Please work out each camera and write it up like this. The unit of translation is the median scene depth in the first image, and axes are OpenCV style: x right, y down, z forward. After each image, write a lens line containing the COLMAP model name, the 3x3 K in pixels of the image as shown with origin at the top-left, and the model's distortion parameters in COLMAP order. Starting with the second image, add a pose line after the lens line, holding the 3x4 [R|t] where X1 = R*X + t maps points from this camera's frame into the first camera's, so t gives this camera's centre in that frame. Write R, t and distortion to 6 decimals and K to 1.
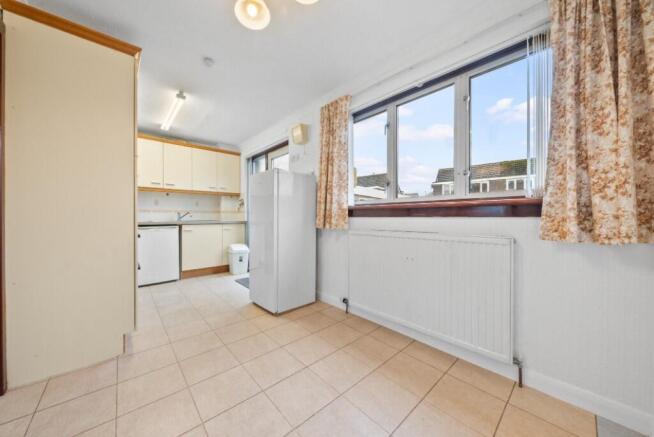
lens RADIAL K [[232.1, 0, 316.5], [0, 232.1, 215.1], [0, 0, 1]] dist [-0.000681, 0.000042]
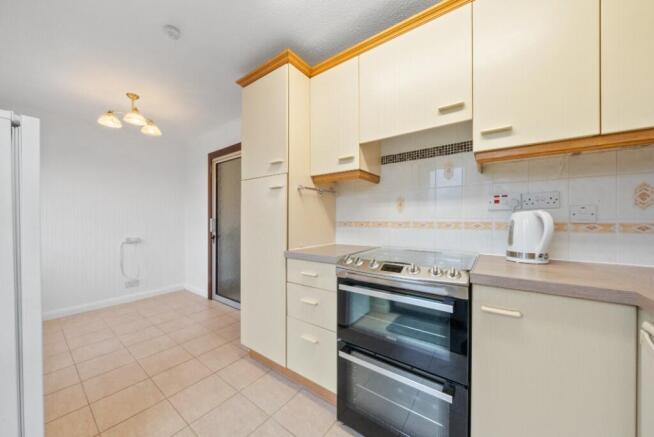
lens RADIAL K [[234.5, 0, 307.0], [0, 234.5, 220.2], [0, 0, 1]] dist [0.000015, -0.000028]
pose [[-0.986886, -0.010903, -0.161047, -0.432992], [-0.007122, 0.999686, -0.024037, -0.021173], [0.161259, -0.022574, -0.986654, 1.032670]]
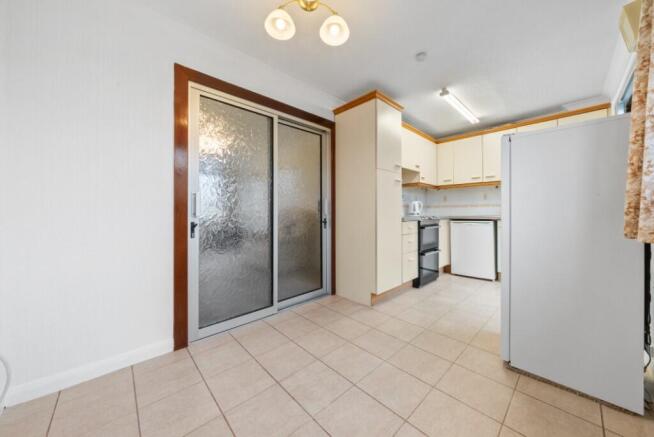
lens RADIAL K [[234.3, 0, 329.2], [0, 234.3, 209.4], [0, 0, 1]] dist [-0.000058, -0.000051]
pose [[0.030988, -0.011931, -0.999449, 0.302336], [0.016301, 0.999802, -0.011430, 0.000298], [0.999387, -0.015938, 0.031176, 0.328078]]
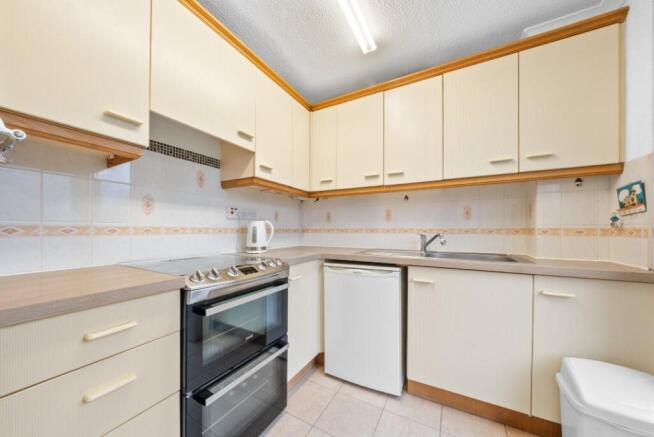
lens RADIAL K [[226.8, 0, 337.3], [0, 226.8, 230.2], [0, 0, 1]] dist [-0.001028, -0.000075]
pose [[0.362518, 0.003506, -0.931970, -0.255909], [0.009887, 0.999922, 0.007608, -0.025456], [0.931924, -0.011973, 0.362455, 0.744698]]
